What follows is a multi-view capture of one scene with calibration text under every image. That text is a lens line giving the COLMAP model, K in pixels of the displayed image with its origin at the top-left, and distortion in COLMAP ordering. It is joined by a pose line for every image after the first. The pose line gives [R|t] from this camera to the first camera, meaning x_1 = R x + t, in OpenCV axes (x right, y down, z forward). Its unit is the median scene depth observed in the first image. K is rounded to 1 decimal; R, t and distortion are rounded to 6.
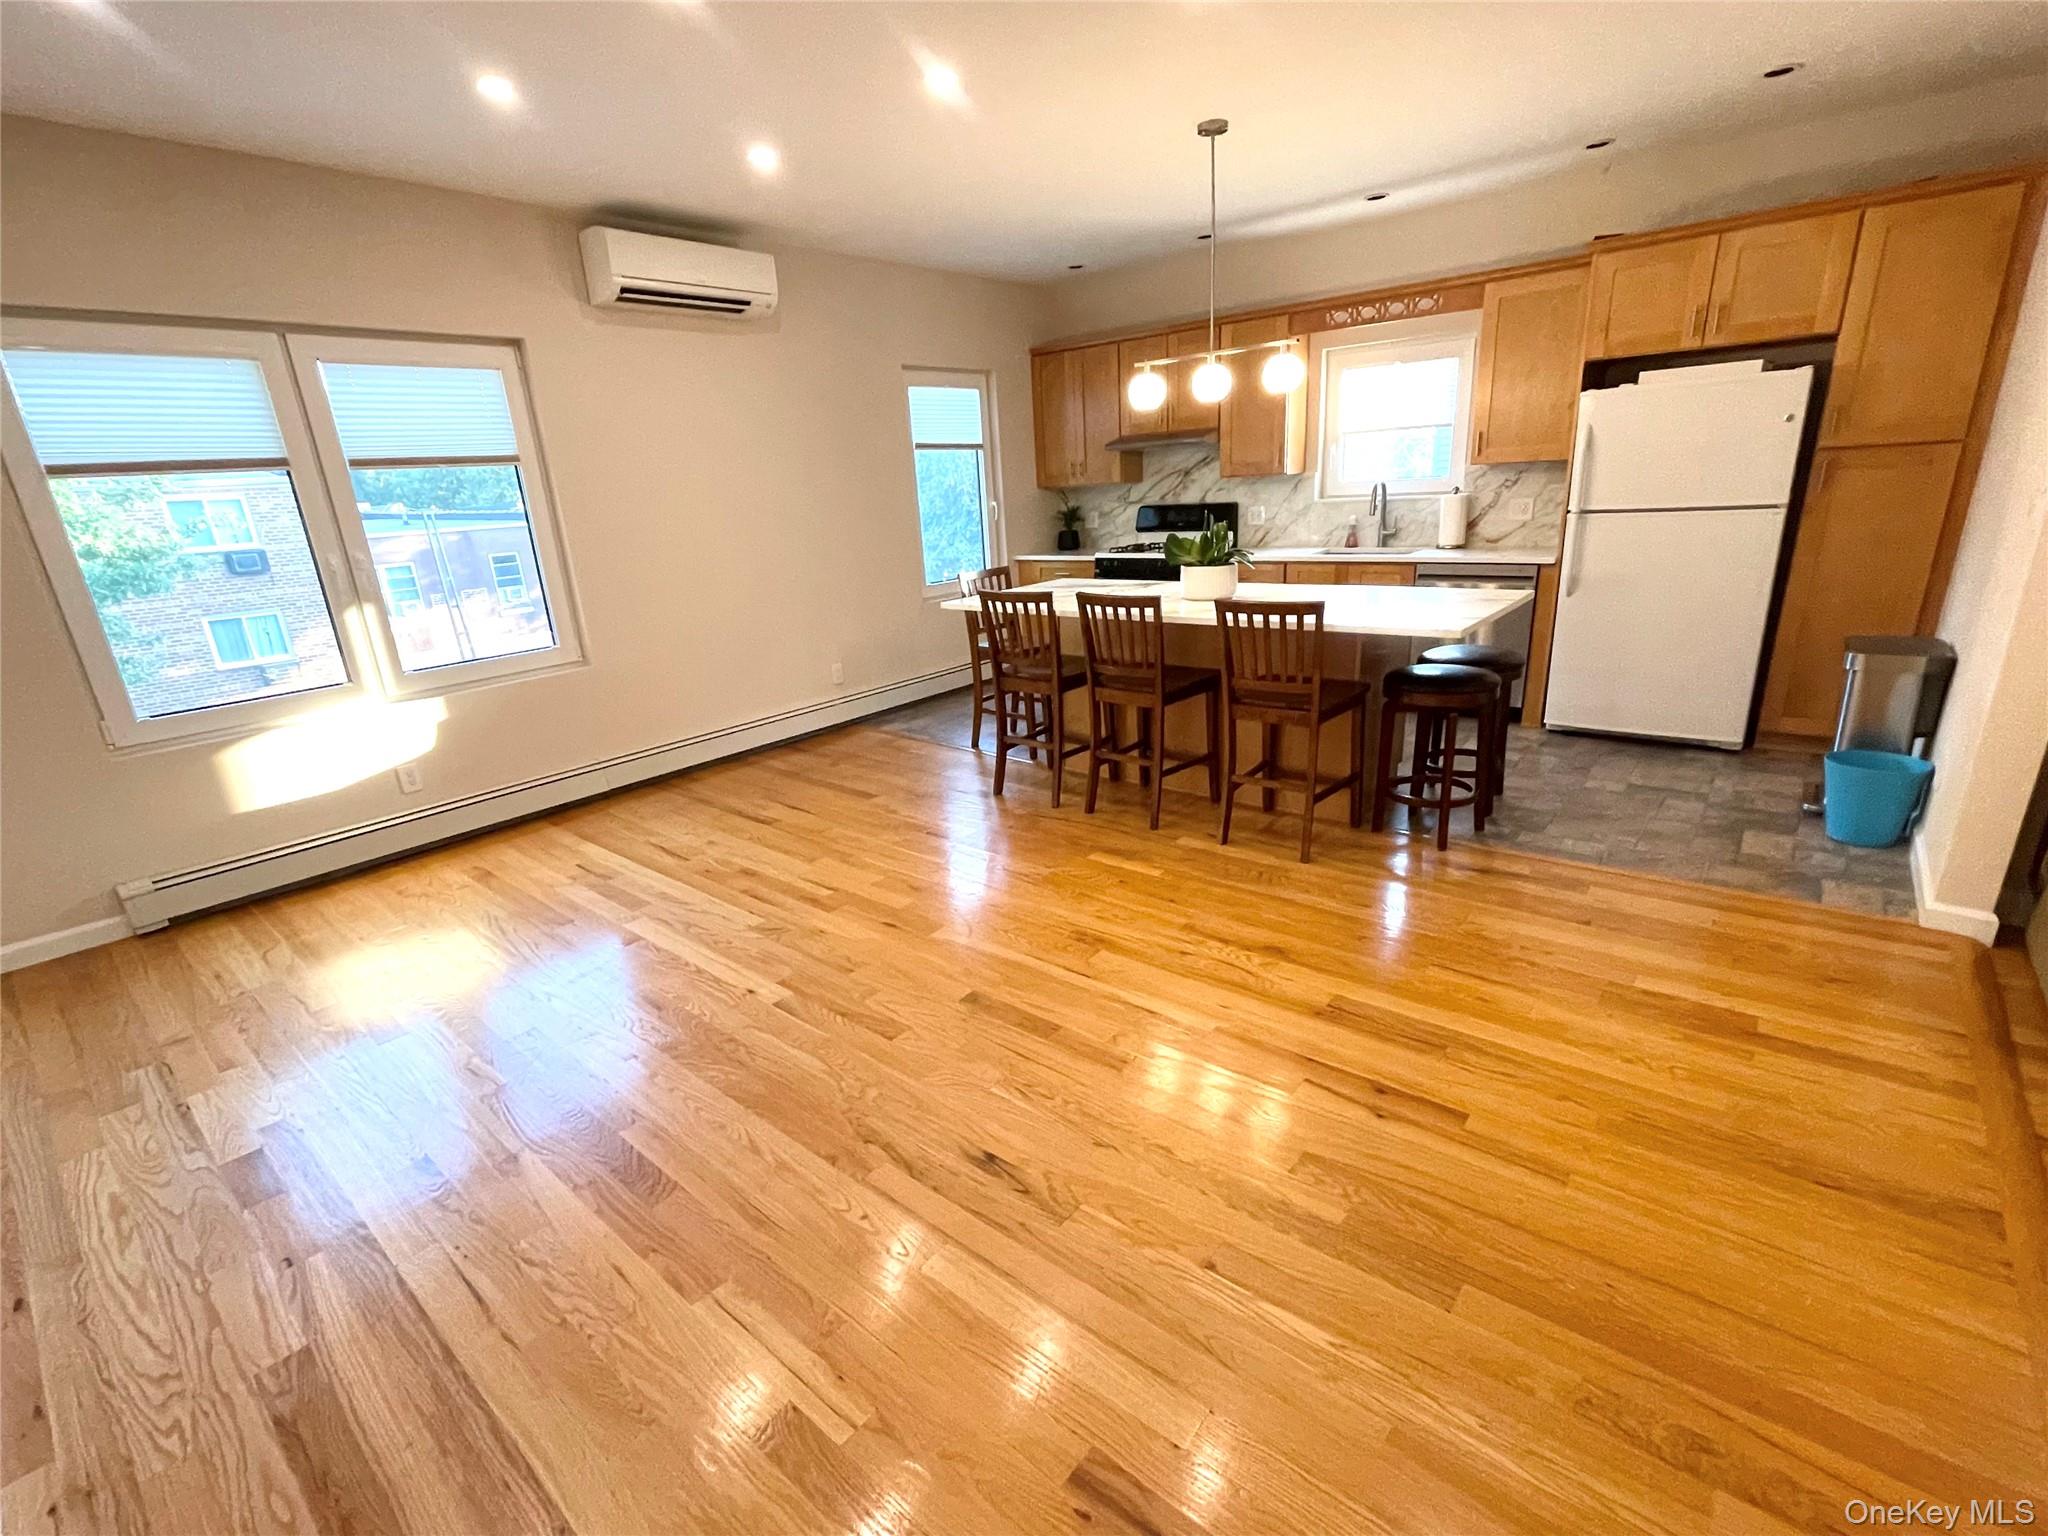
lens RADIAL K [[920.1, 0, 1013.1], [0, 920.1, 783.6], [0, 0, 1]] dist [-0.004514, 0.000666]
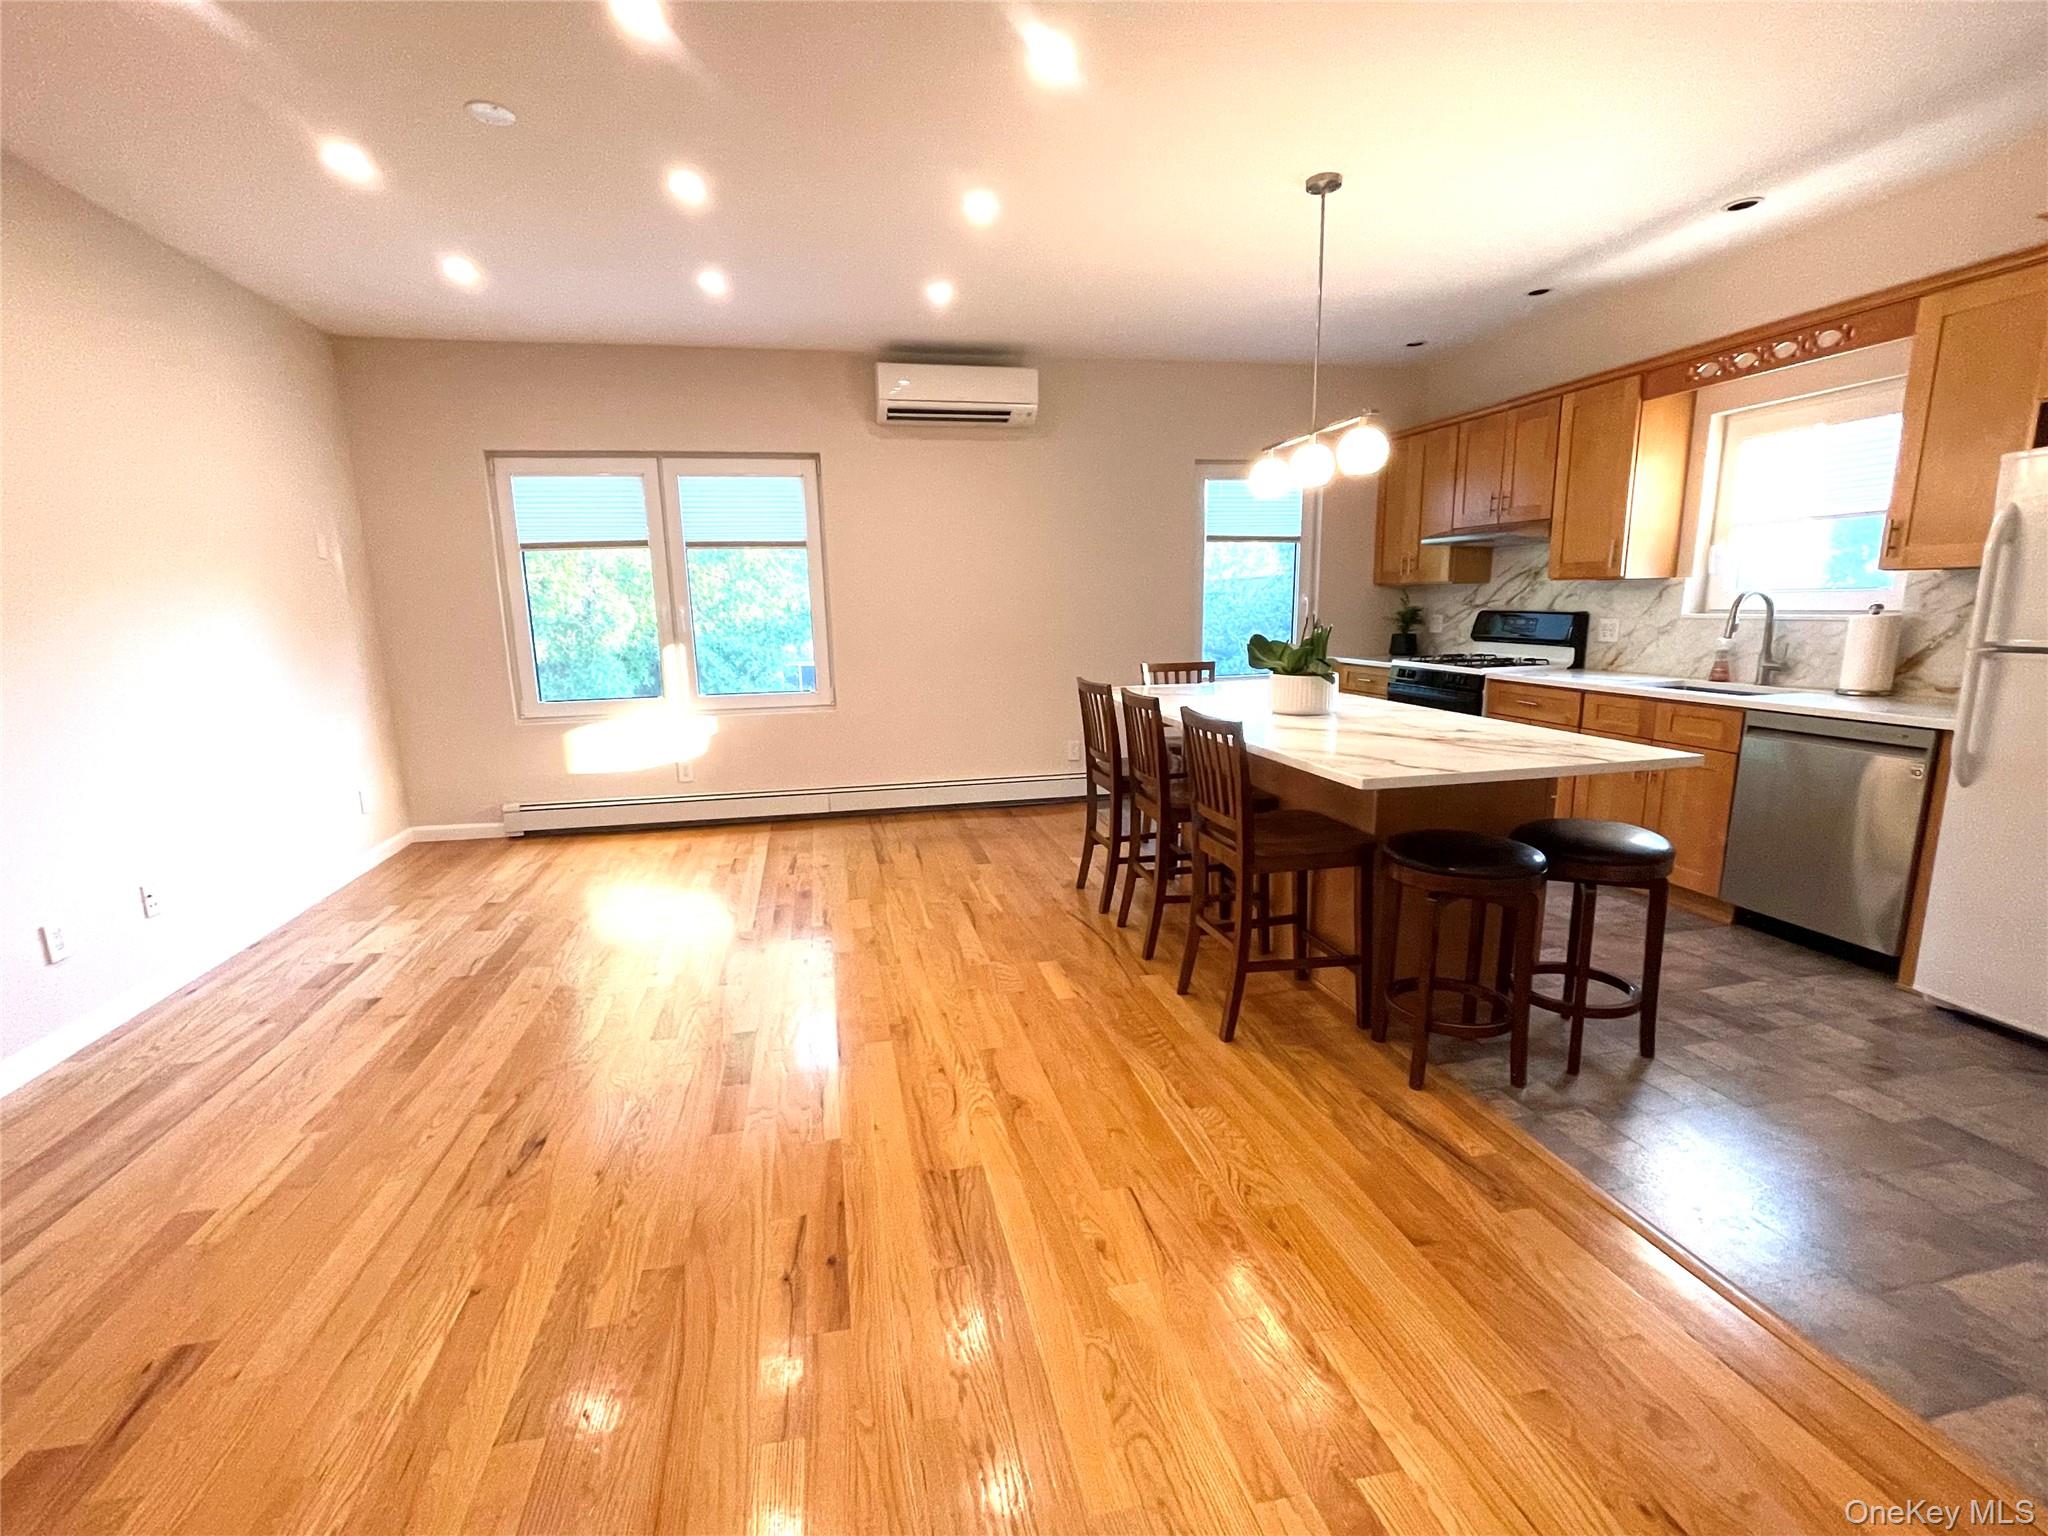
lens RADIAL K [[920.1, 0, 1011.0], [0, 920.1, 781.3], [0, 0, 1]] dist [-0.004514, 0.000666]
pose [[0.790273, 0.163080, -0.590655, 0.448764], [-0.219109, 0.975409, -0.023849, -0.055065], [0.572241, 0.148265, 0.806571, 0.157878]]
